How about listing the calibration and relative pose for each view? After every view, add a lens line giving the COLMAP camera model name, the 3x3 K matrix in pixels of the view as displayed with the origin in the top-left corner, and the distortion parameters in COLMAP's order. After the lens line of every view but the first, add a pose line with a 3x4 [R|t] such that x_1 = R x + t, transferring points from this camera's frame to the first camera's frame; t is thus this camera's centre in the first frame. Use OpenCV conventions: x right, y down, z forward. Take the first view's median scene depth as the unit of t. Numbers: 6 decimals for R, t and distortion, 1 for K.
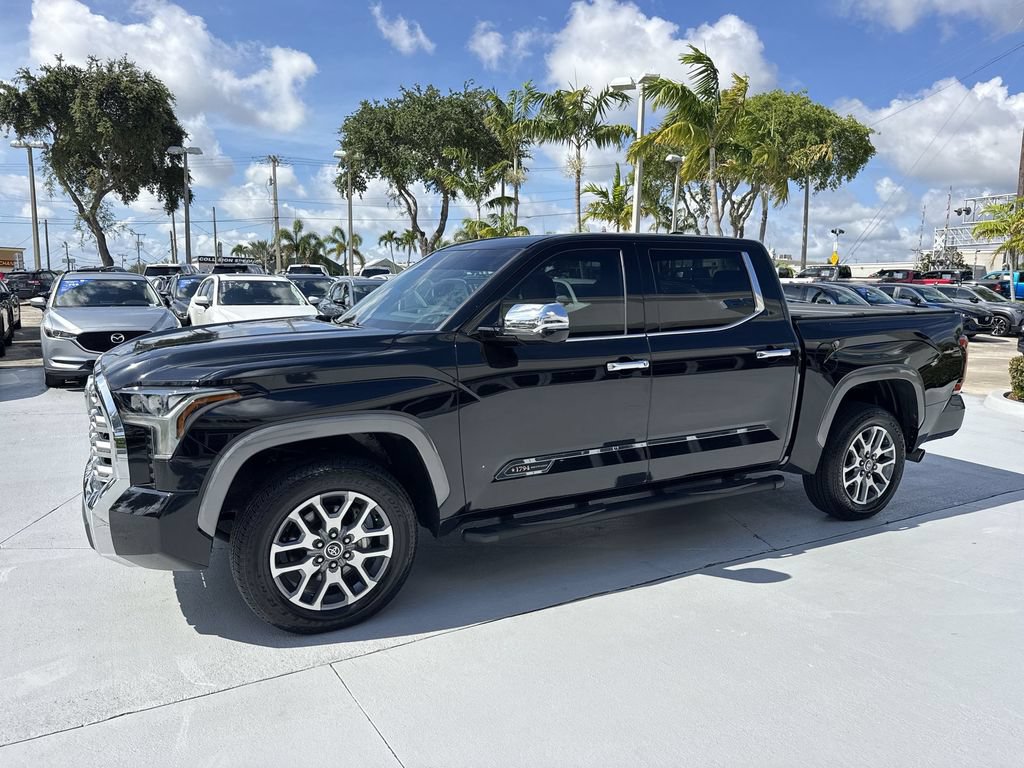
lens RADIAL K [[716.3, 0, 514.4], [0, 716.3, 377.1], [0, 0, 1]] dist [0.045308, -0.052094]
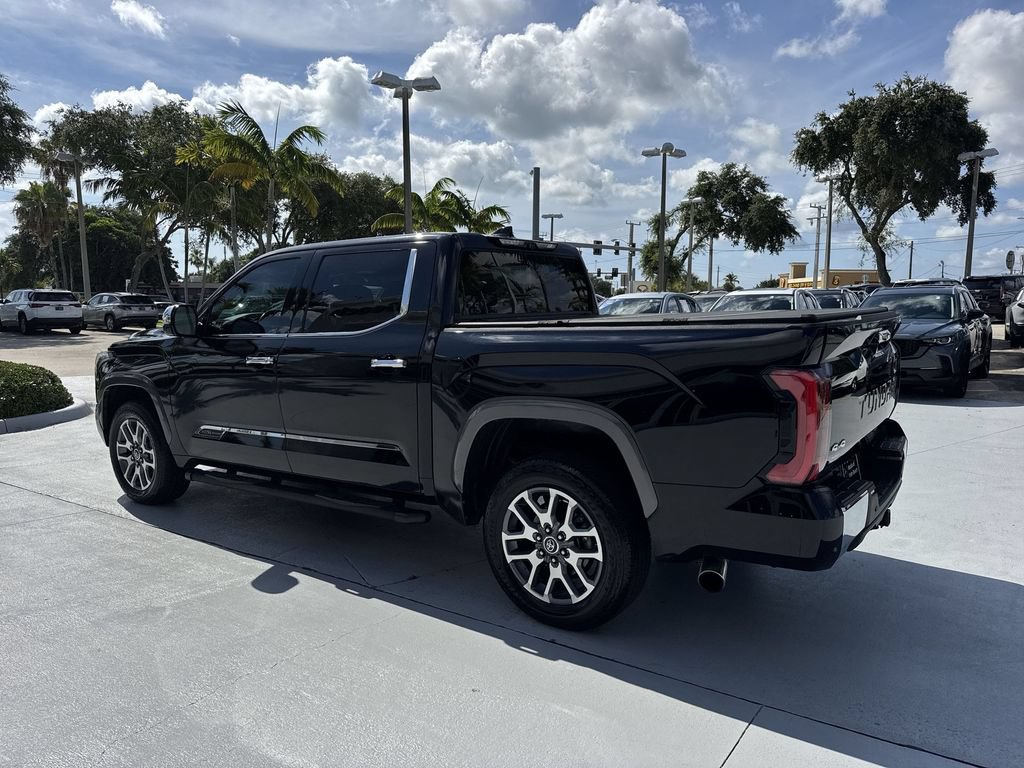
lens RADIAL K [[716.3, 0, 507.4], [0, 716.3, 393.3], [0, 0, 1]] dist [0.045308, -0.052094]
pose [[0.442107, 0.092881, -0.892141, 0.222746], [-0.097165, 0.993730, 0.055307, -0.011018], [0.891684, 0.062233, 0.448360, 0.137701]]
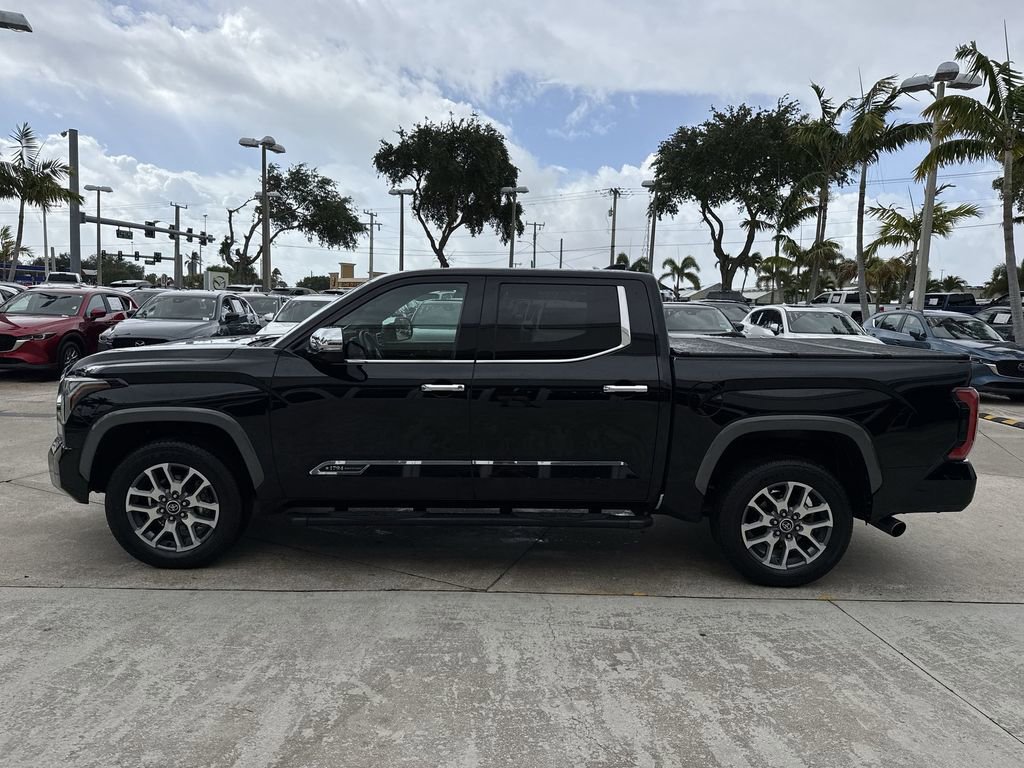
lens RADIAL K [[716.3, 0, 511.3], [0, 716.3, 383.3], [0, 0, 1]] dist [0.045308, -0.052094]
pose [[0.887537, 0.066557, -0.455904, 0.123017], [-0.077428, 0.996984, -0.005187, -0.004236], [0.454183, 0.039903, 0.890014, 0.011714]]
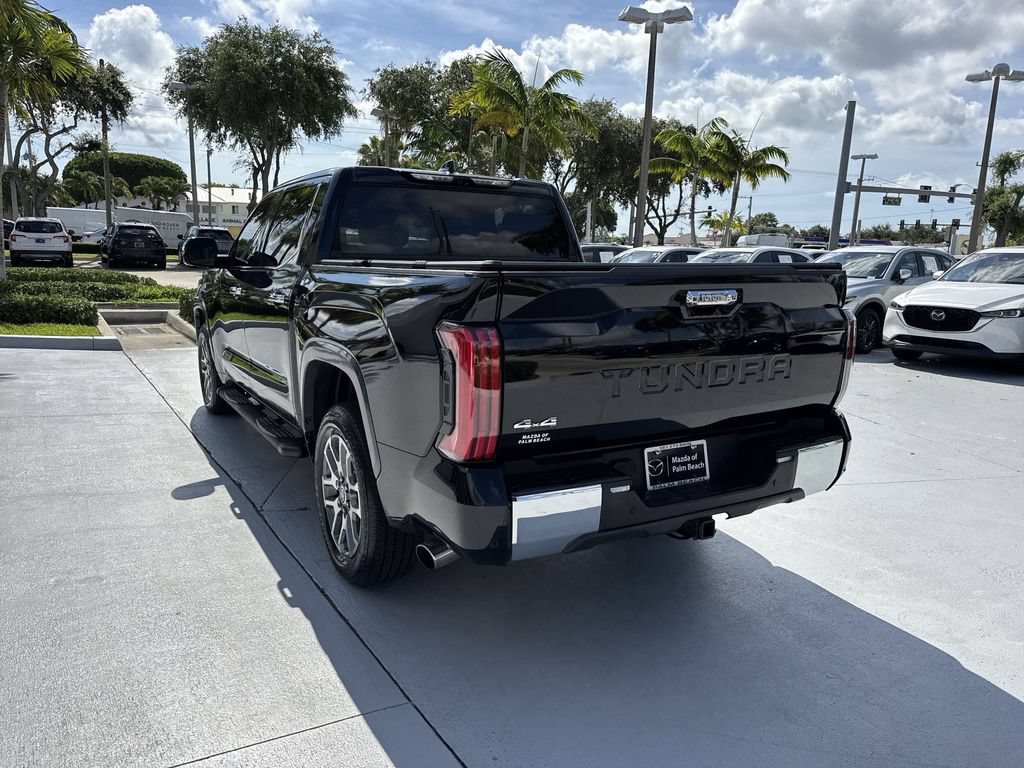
lens RADIAL K [[716.3, 0, 514.1], [0, 716.3, 386.5], [0, 0, 1]] dist [0.045308, -0.052094]
pose [[0.053891, 0.172801, -0.983481, 0.234583], [-0.148342, 0.975369, 0.163247, -0.021255], [0.987467, 0.137094, 0.078197, 0.228916]]
